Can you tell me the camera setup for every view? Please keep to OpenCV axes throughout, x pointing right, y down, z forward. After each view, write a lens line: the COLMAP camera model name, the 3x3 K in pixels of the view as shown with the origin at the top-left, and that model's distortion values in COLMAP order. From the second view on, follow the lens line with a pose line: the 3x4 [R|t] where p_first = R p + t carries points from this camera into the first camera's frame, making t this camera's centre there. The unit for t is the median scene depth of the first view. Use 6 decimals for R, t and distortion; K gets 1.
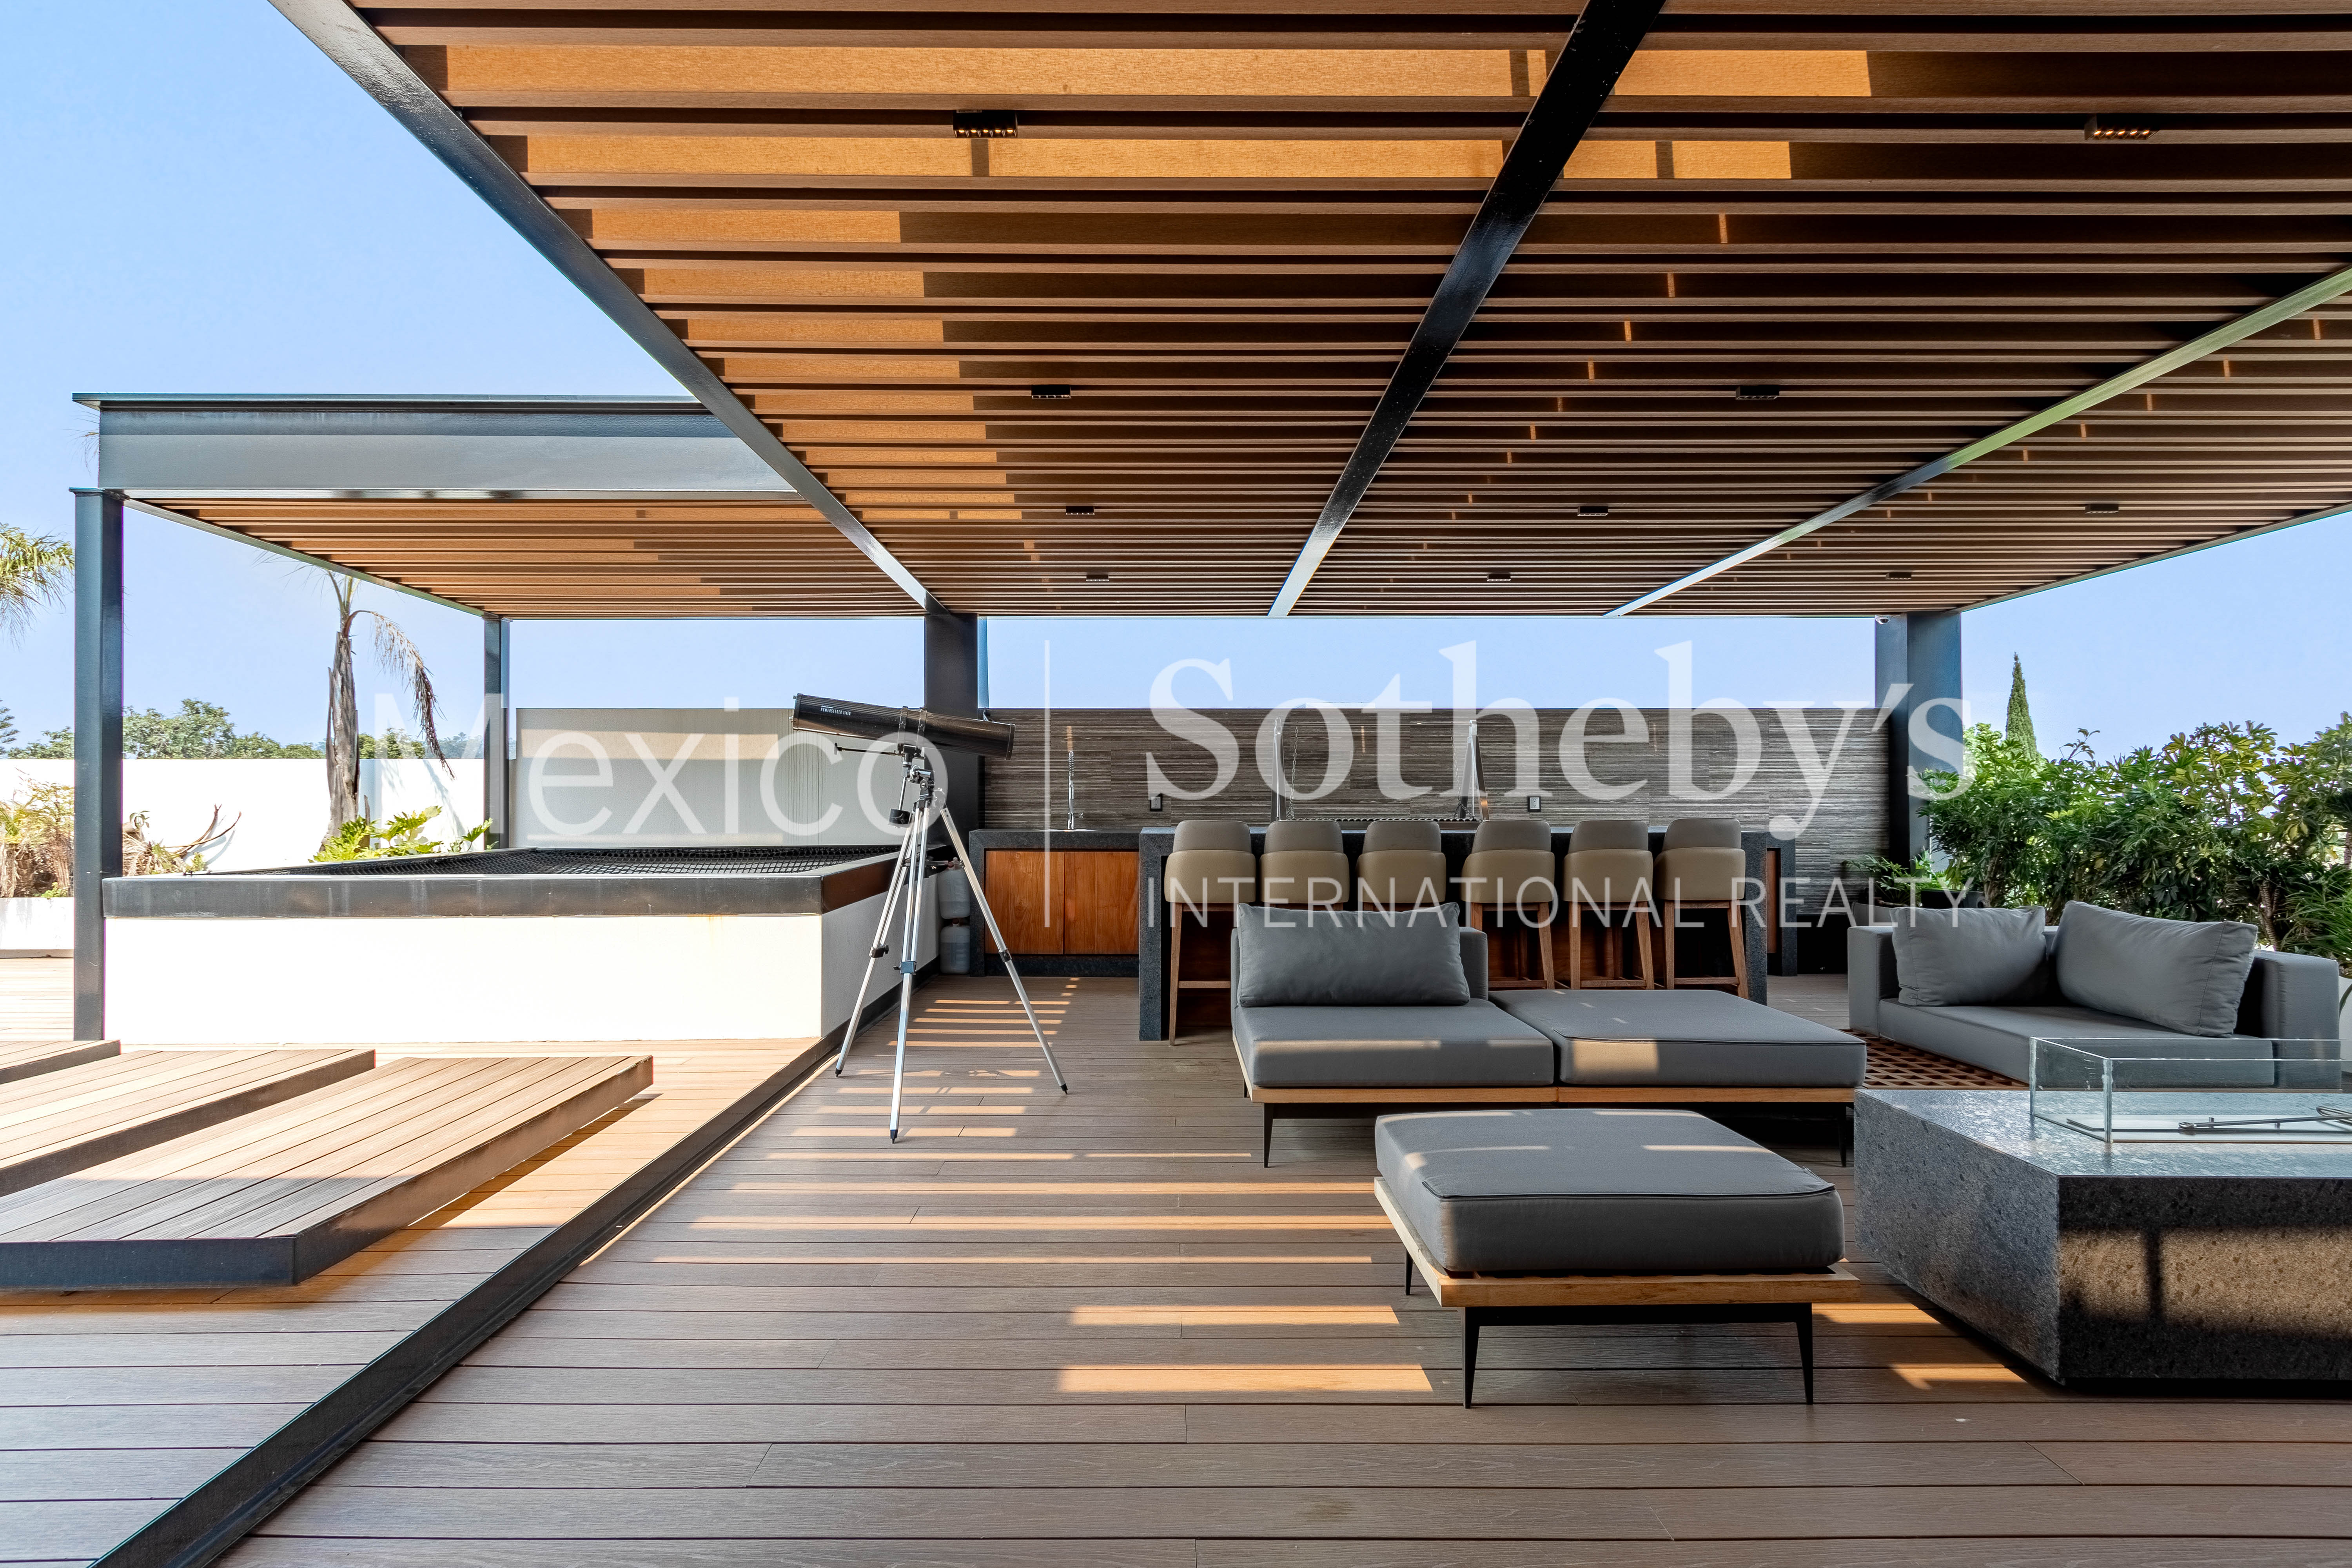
lens RADIAL K [[1161.6, 0, 1171.6], [0, 1161.6, 808.7], [0, 0, 1]] dist [-0.001702, -0.000243]
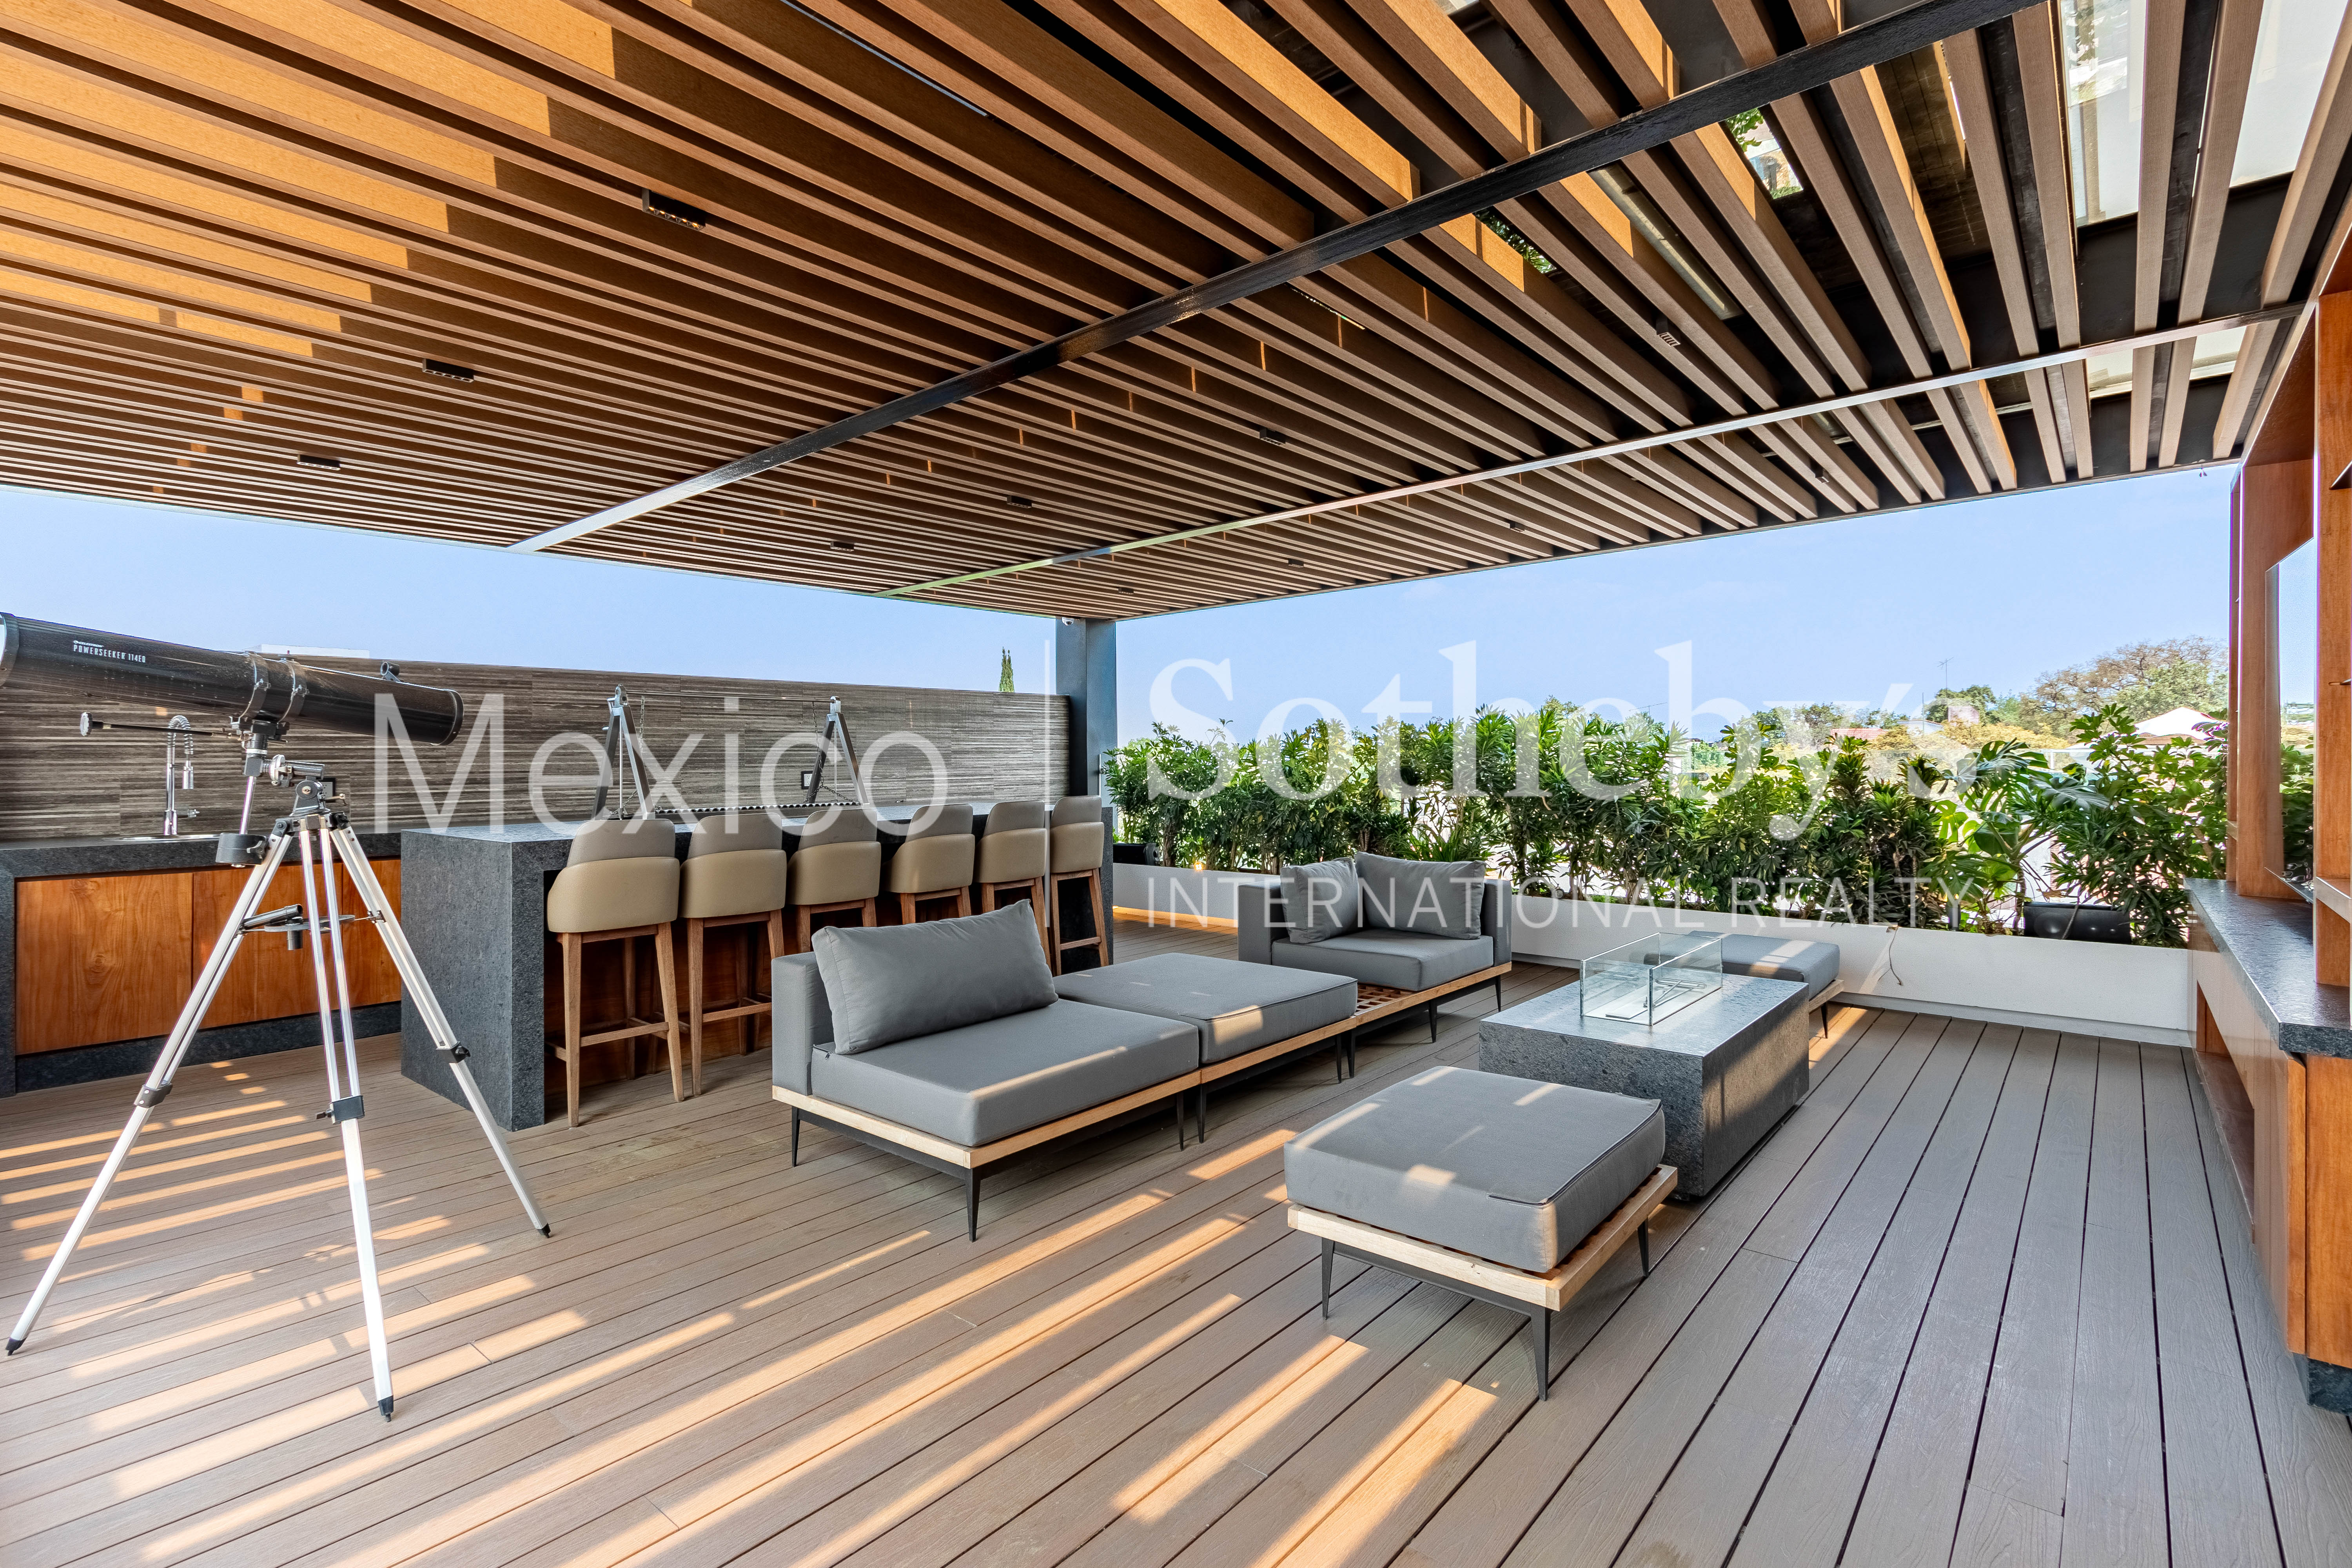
lens RADIAL K [[1110.4, 0, 1182.8], [0, 1110.4, 773.2], [0, 0, 1]] dist [0.009815, 0.000341]
pose [[0.642314, -0.015582, 0.766283, -0.290802], [0.012175, 0.999875, 0.010127, -0.023430], [-0.766345, 0.002825, 0.642423, 0.244423]]
